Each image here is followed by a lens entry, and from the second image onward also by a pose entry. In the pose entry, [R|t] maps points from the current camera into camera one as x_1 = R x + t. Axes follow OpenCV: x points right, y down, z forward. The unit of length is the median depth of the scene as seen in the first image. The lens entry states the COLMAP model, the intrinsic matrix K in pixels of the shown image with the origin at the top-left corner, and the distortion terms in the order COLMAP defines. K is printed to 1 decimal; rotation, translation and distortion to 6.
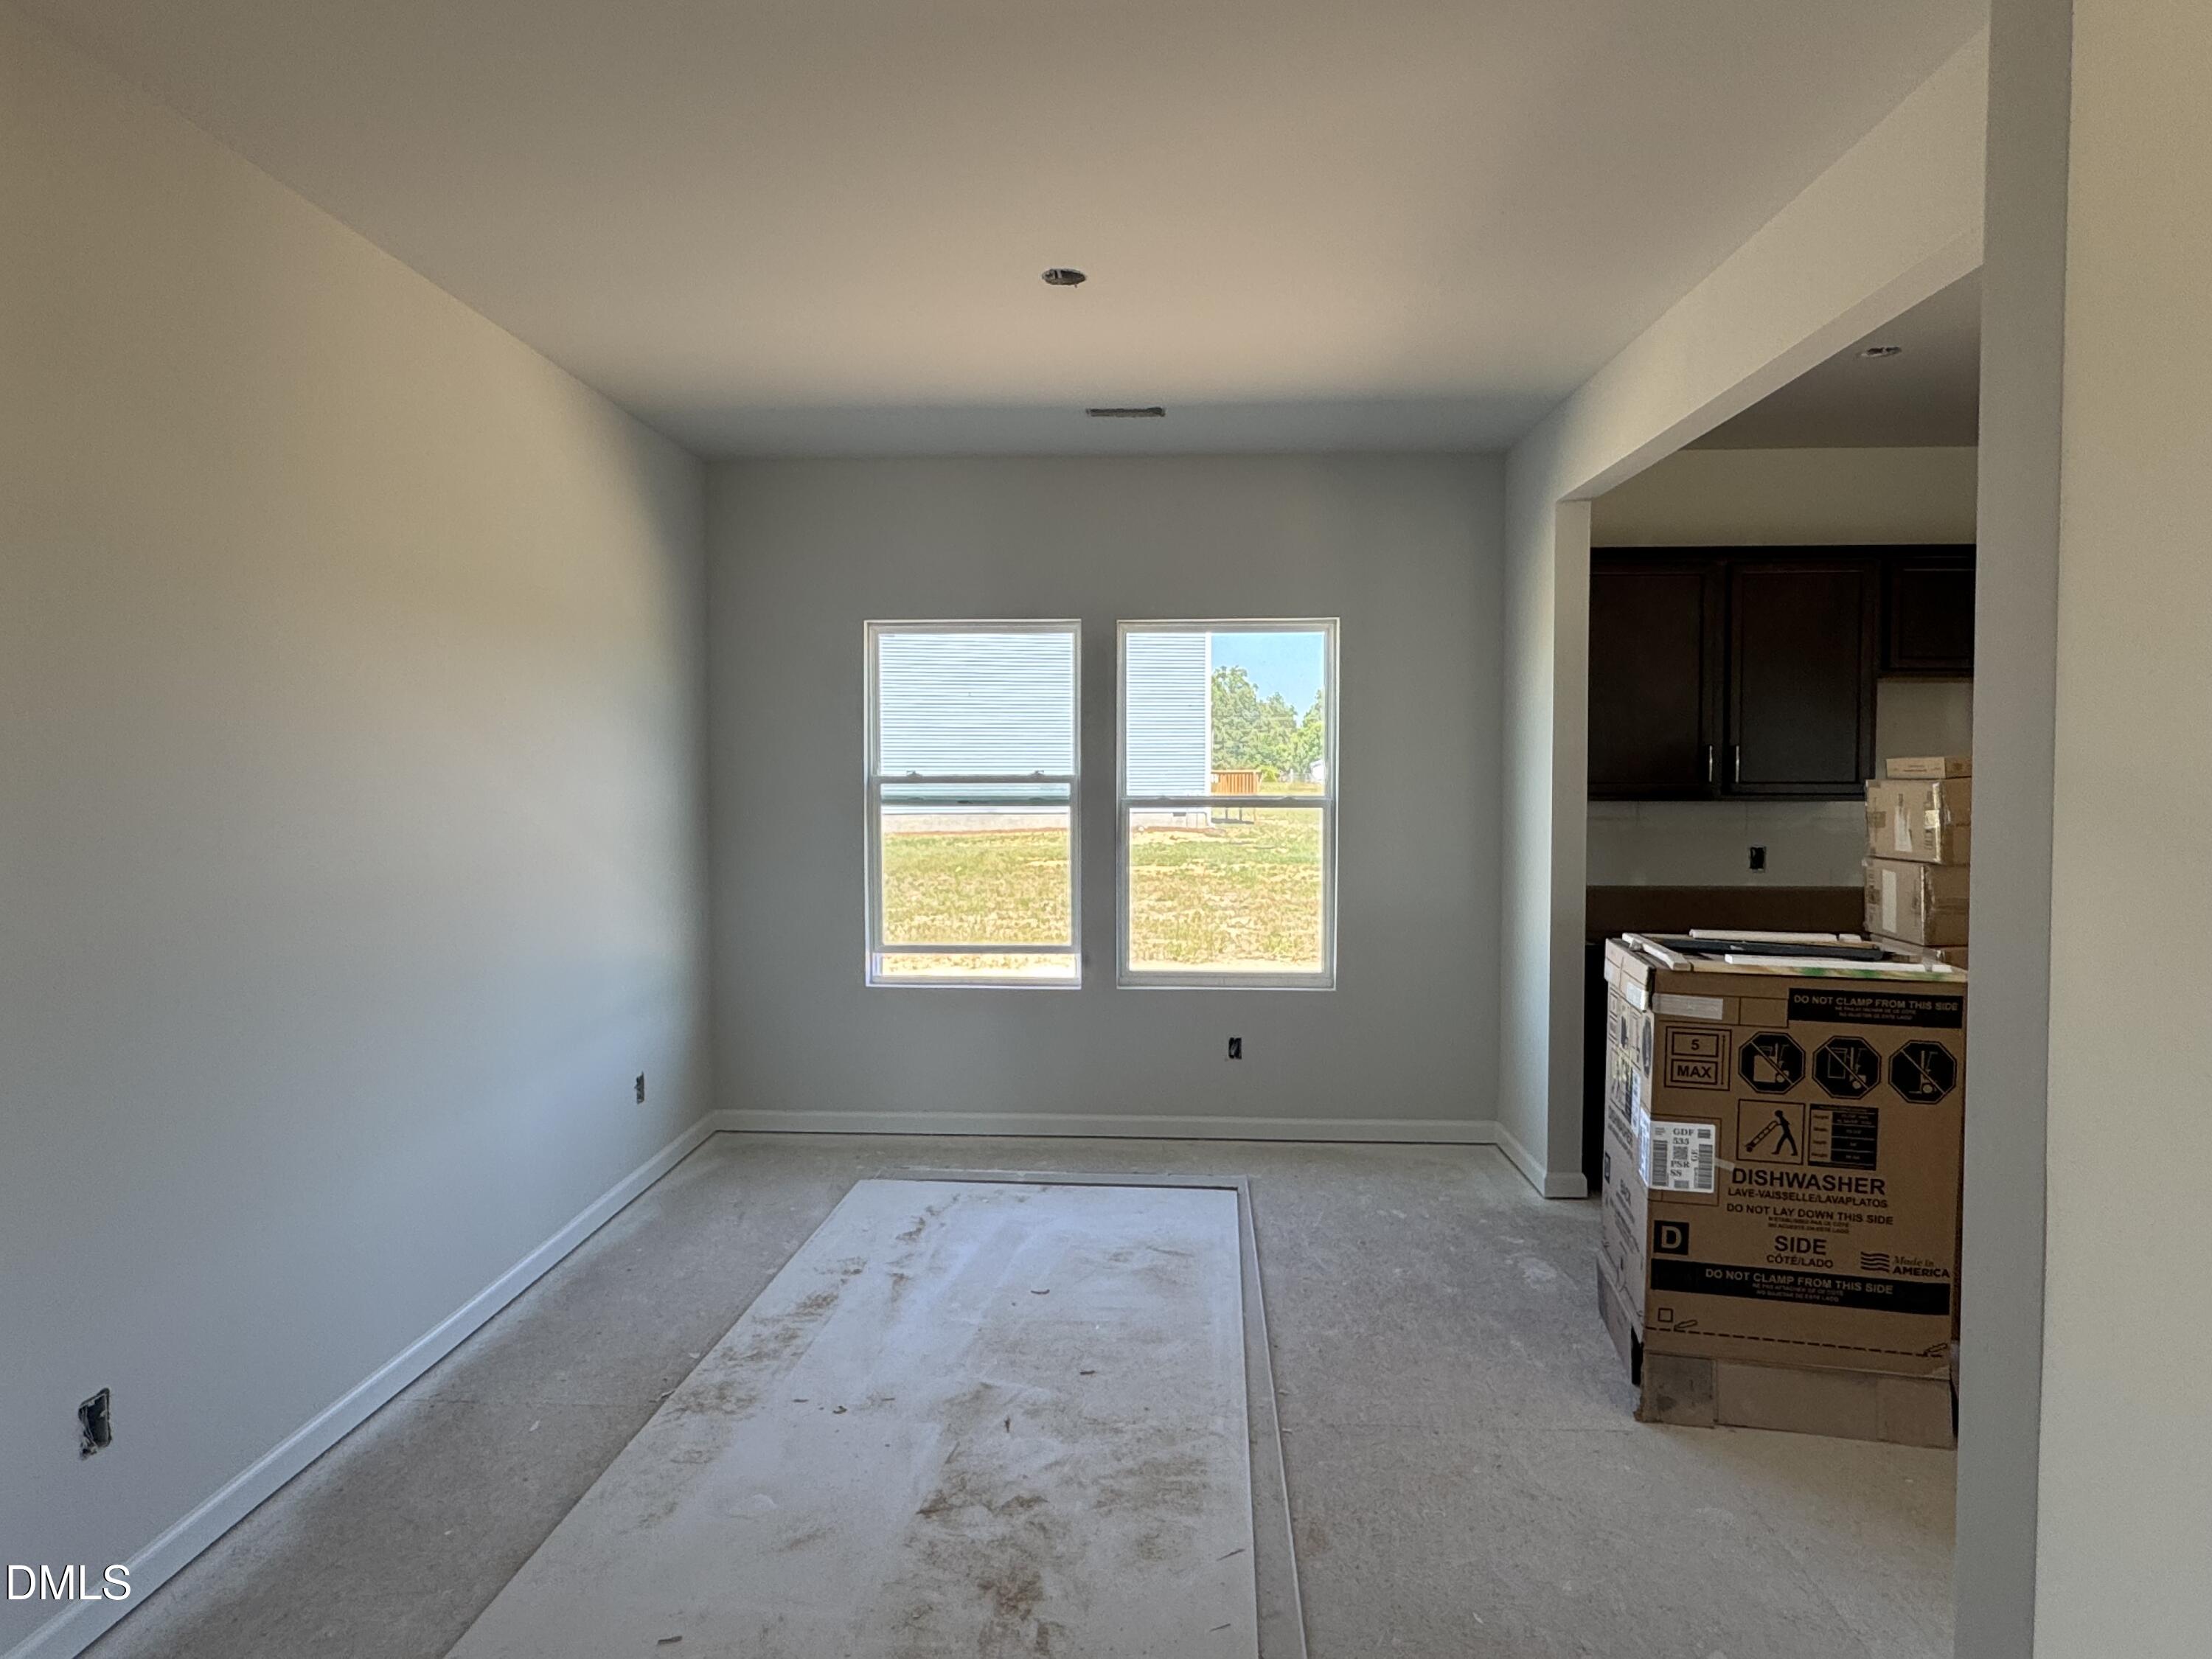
lens RADIAL K [[1314.0, 0, 1106.0], [0, 1314.0, 829.5], [0, 0, 1]] dist [-0.000546, -0.000642]
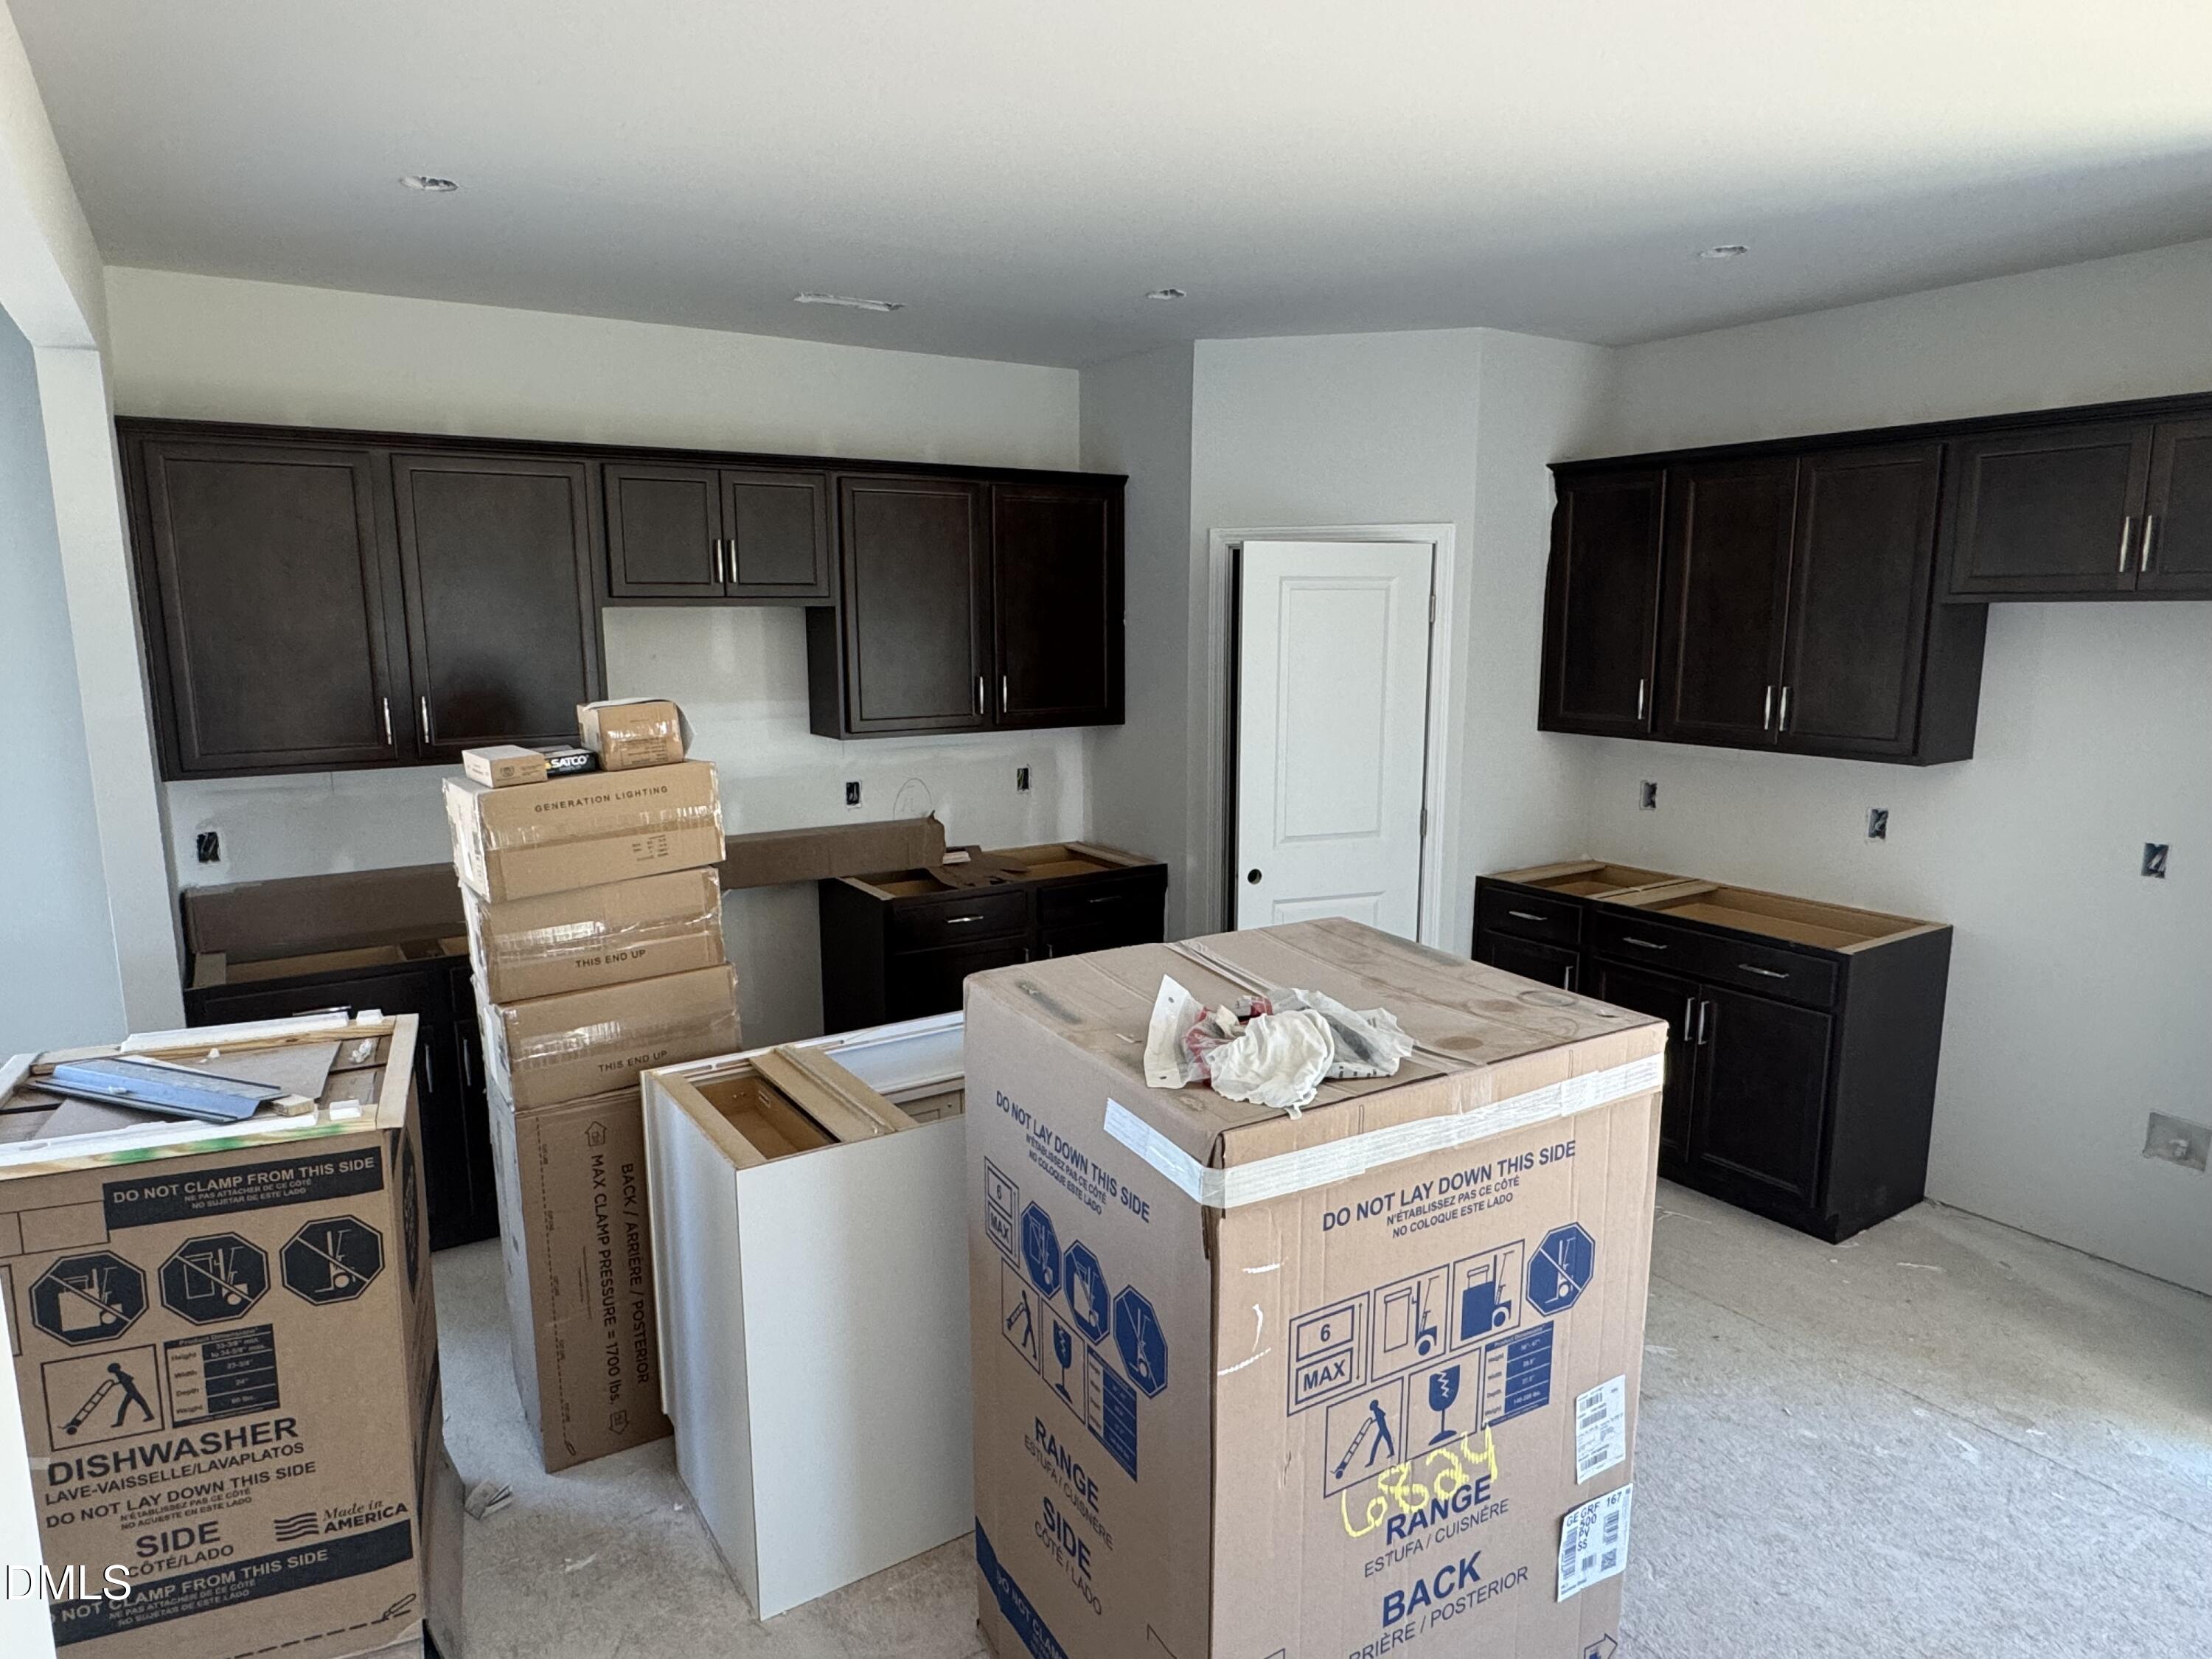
lens RADIAL K [[1314.0, 0, 1106.0], [0, 1314.0, 829.5], [0, 0, 1]] dist [-0.000546, -0.000642]
pose [[0.806011, -0.099091, 0.583547, 0.558548], [0.027607, 0.991108, 0.130167, -0.121731], [-0.591256, -0.088806, 0.801579, 0.208670]]
